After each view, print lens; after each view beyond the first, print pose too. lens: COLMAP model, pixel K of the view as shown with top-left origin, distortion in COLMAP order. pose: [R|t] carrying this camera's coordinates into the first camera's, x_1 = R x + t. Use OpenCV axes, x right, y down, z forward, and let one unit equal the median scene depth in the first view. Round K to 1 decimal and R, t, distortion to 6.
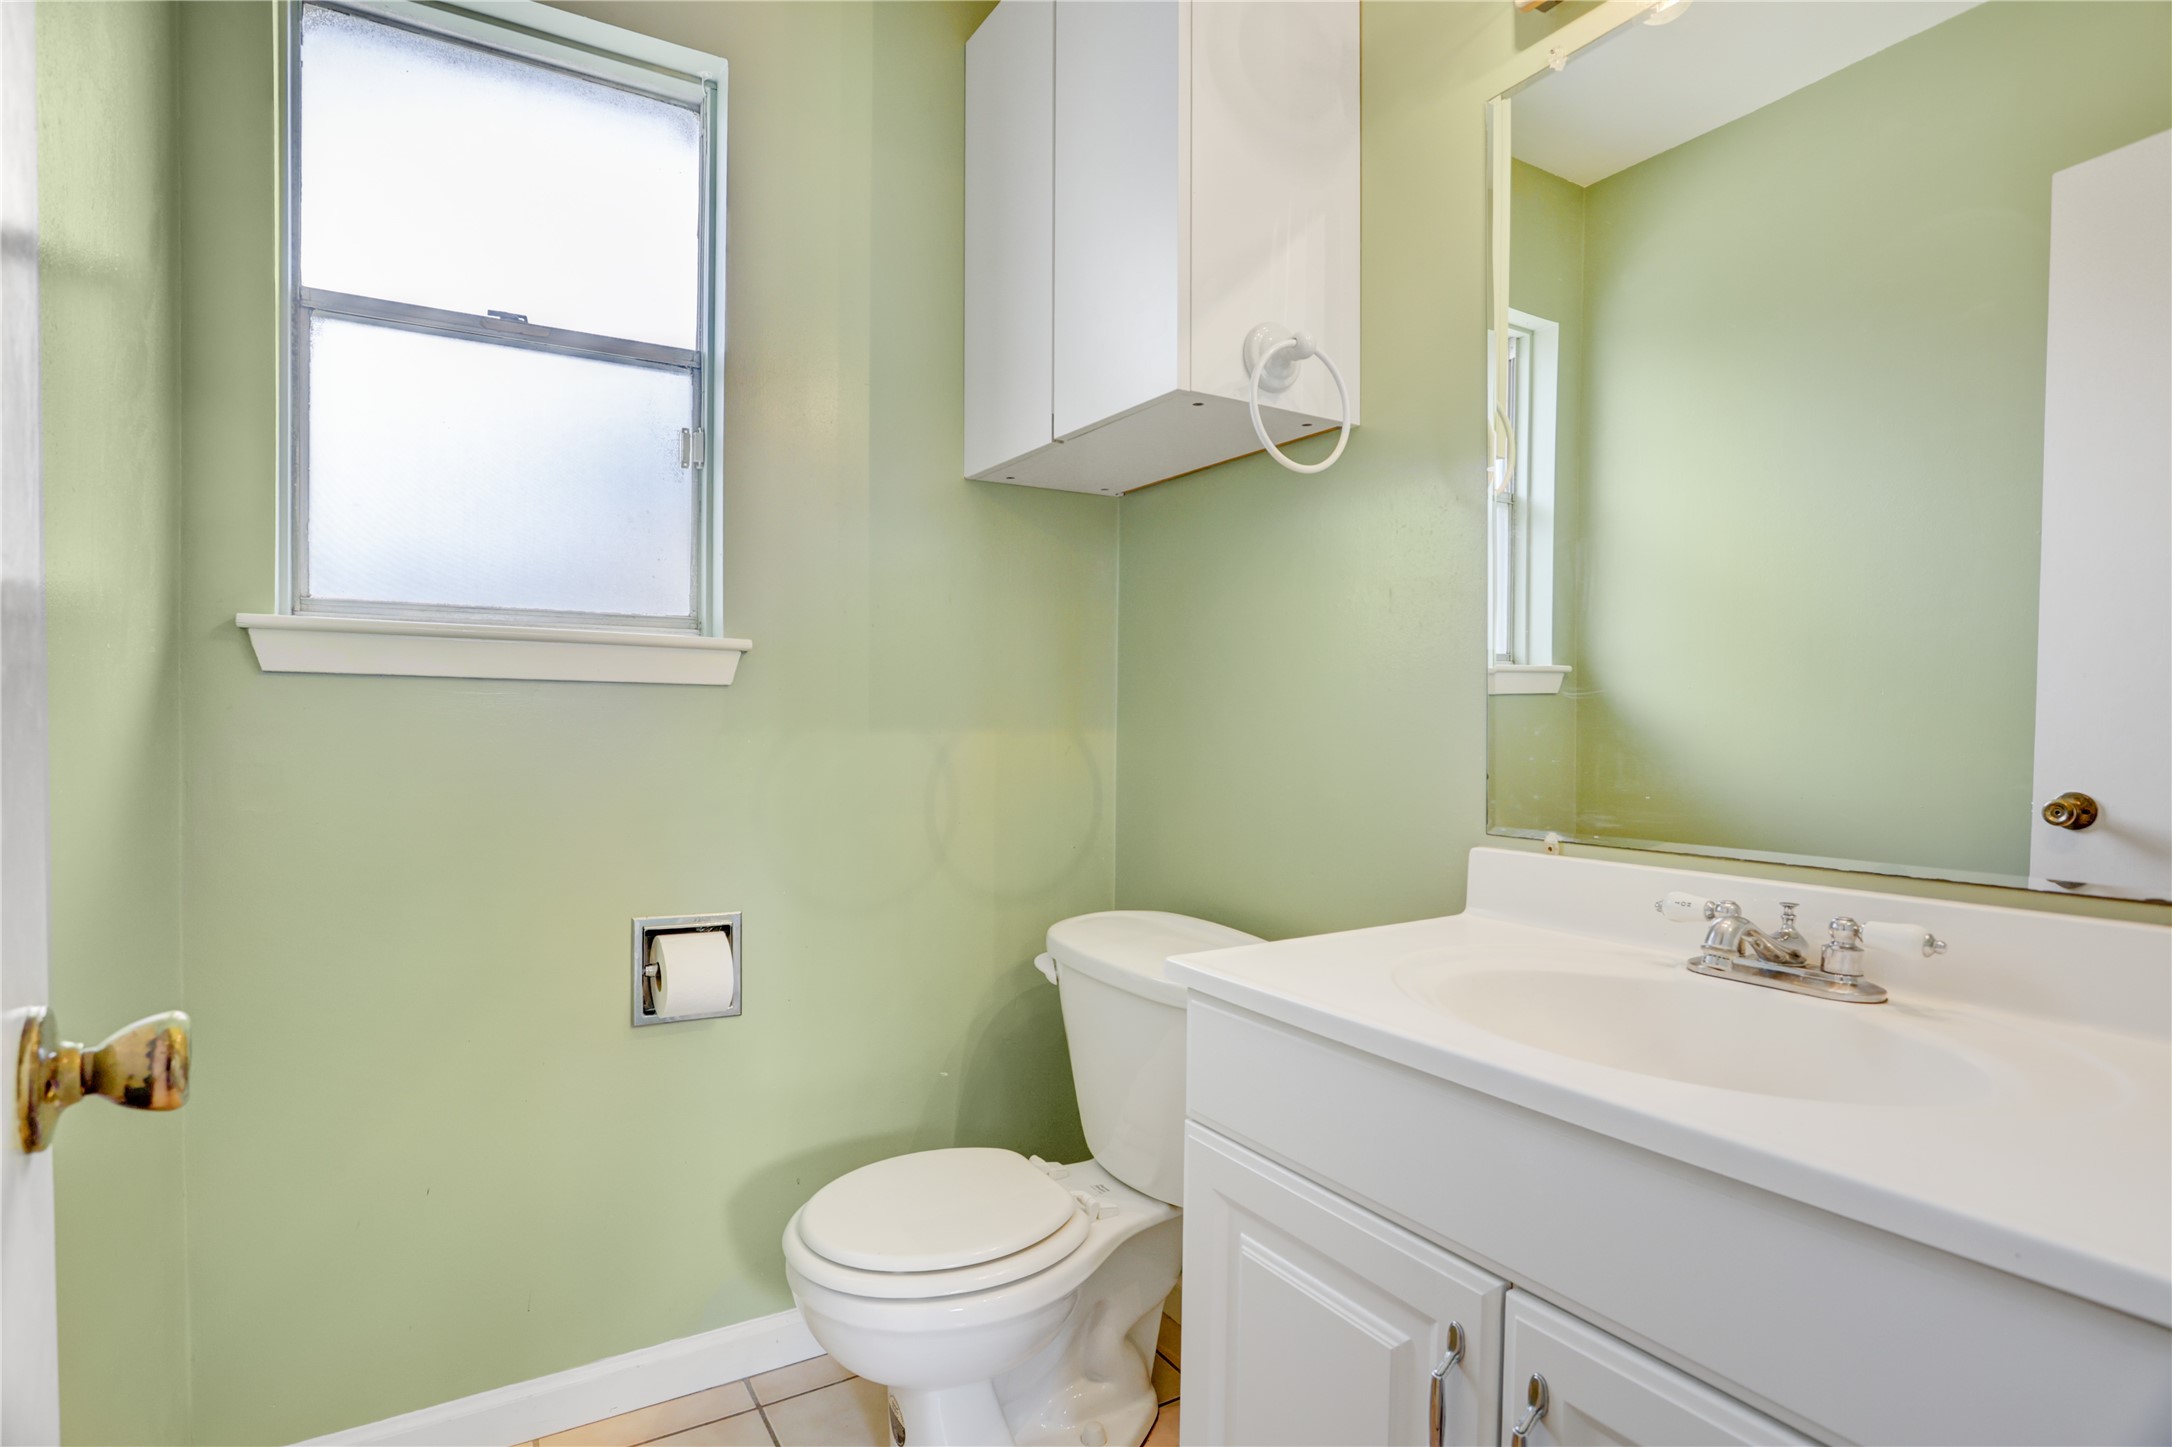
lens RADIAL K [[1136.9, 0, 1086.0], [0, 1136.9, 723.5], [0, 0, 1]] dist [-0.003454, -0.000678]
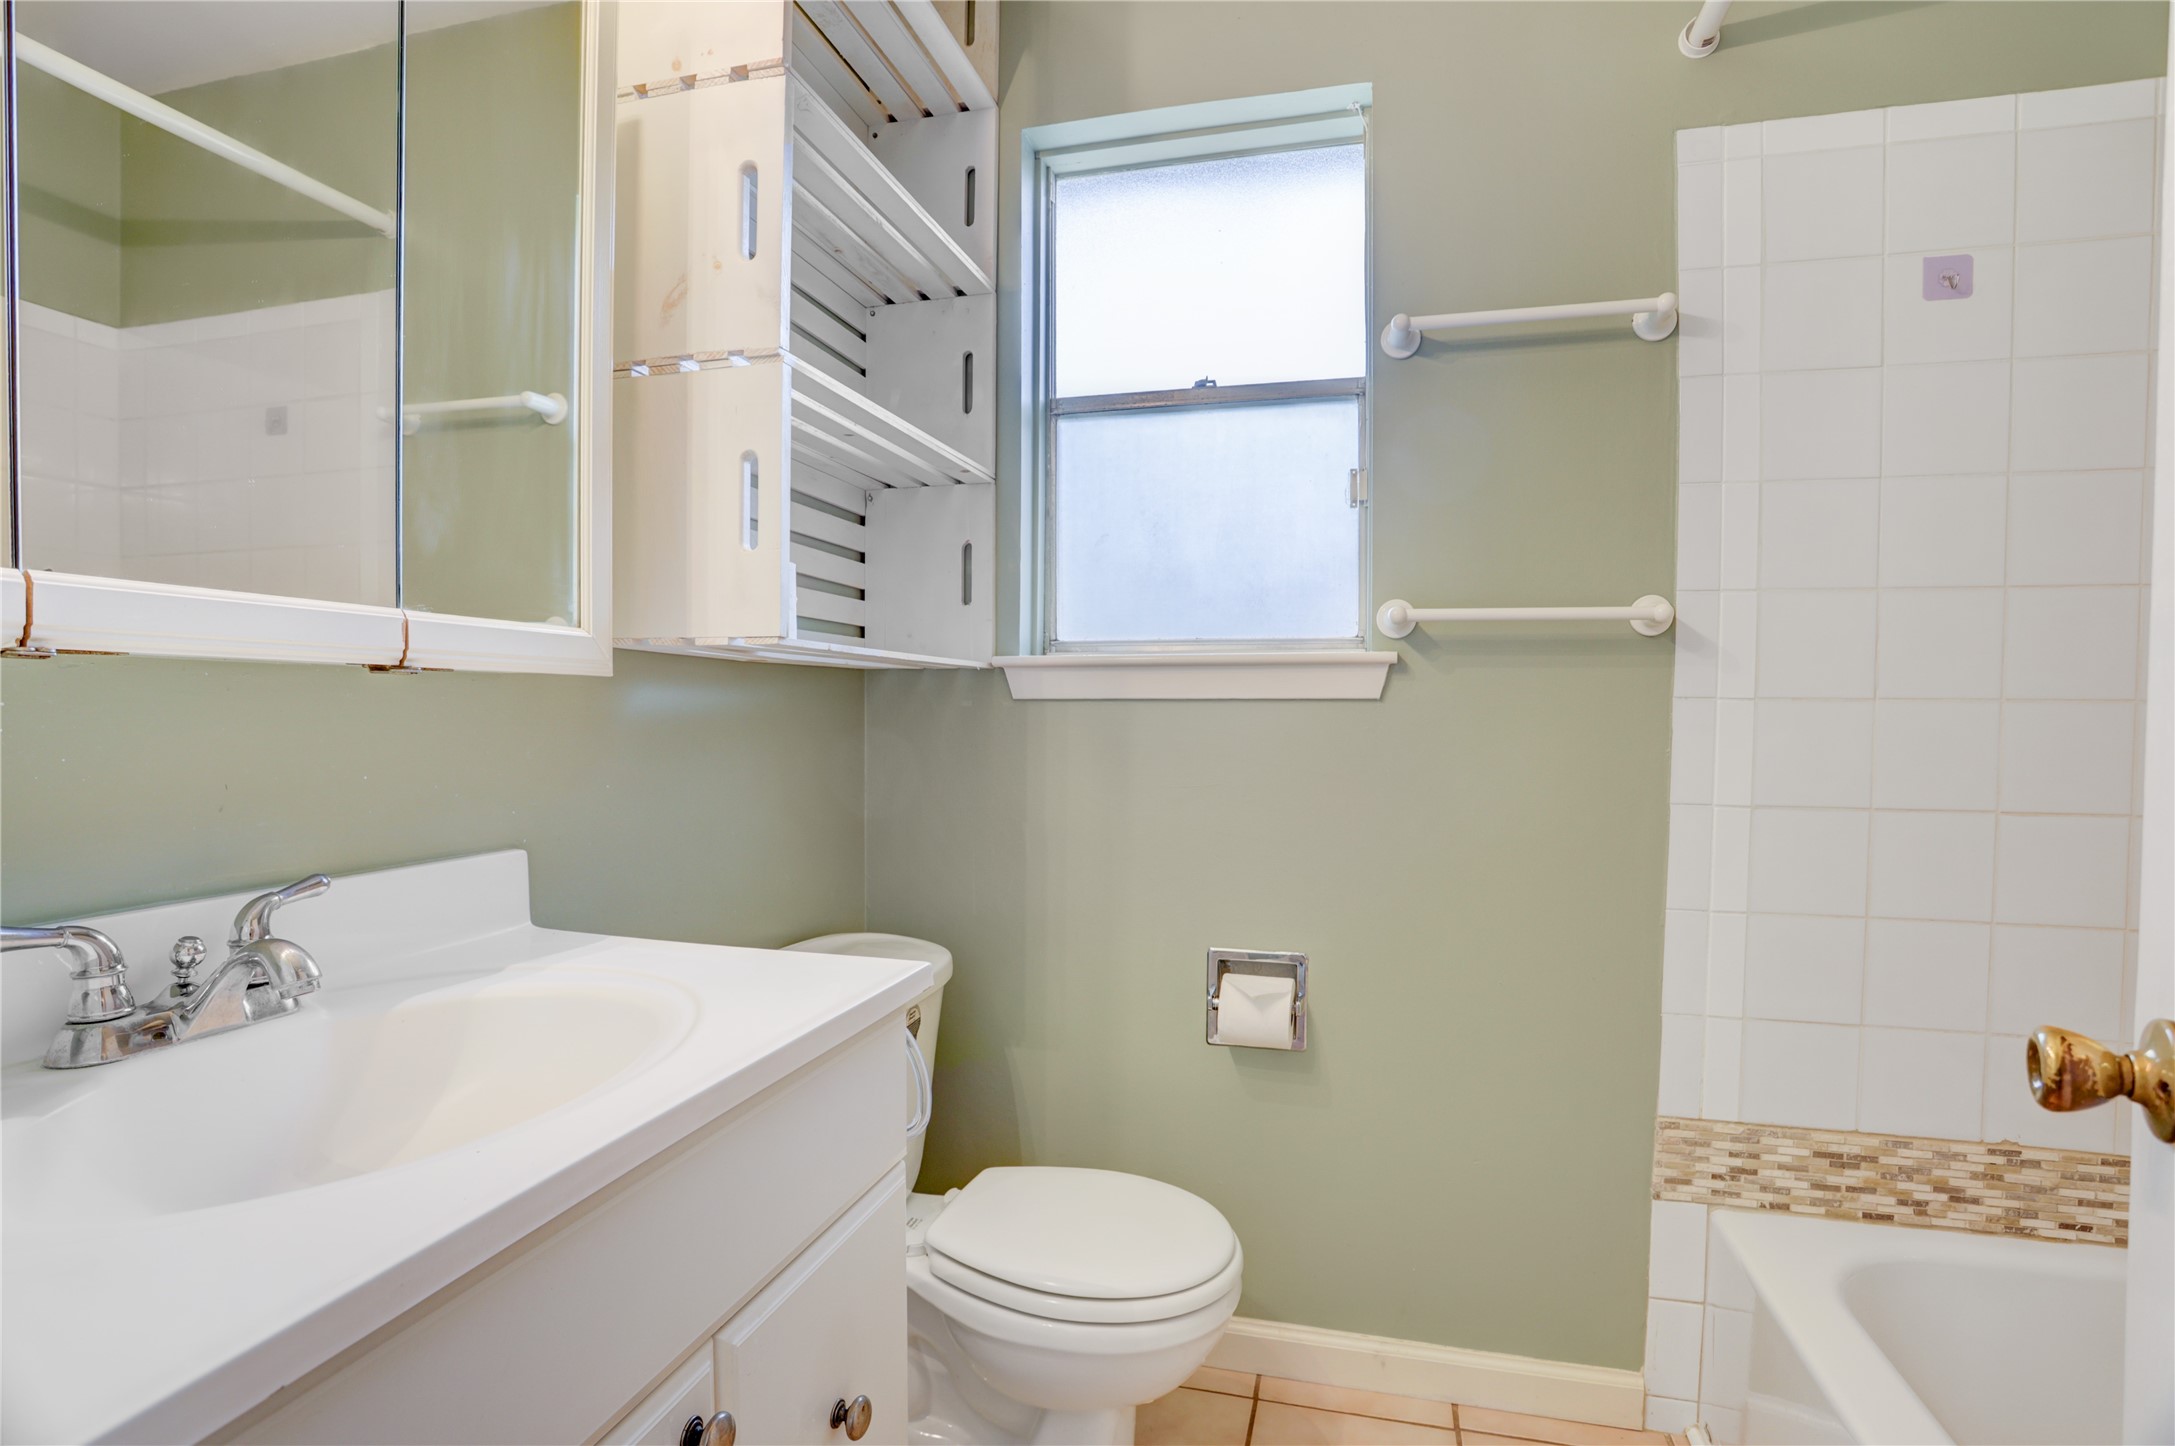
lens RADIAL K [[1138.5, 0, 1087.5], [0, 1138.5, 723.0], [0, 0, 1]] dist [-0.003454, -0.000678]
pose [[0.709209, -0.015397, -0.704830, 0.234194], [0.005889, 0.999856, -0.015917, 0.001353], [0.704973, 0.007138, 0.709198, 0.117363]]
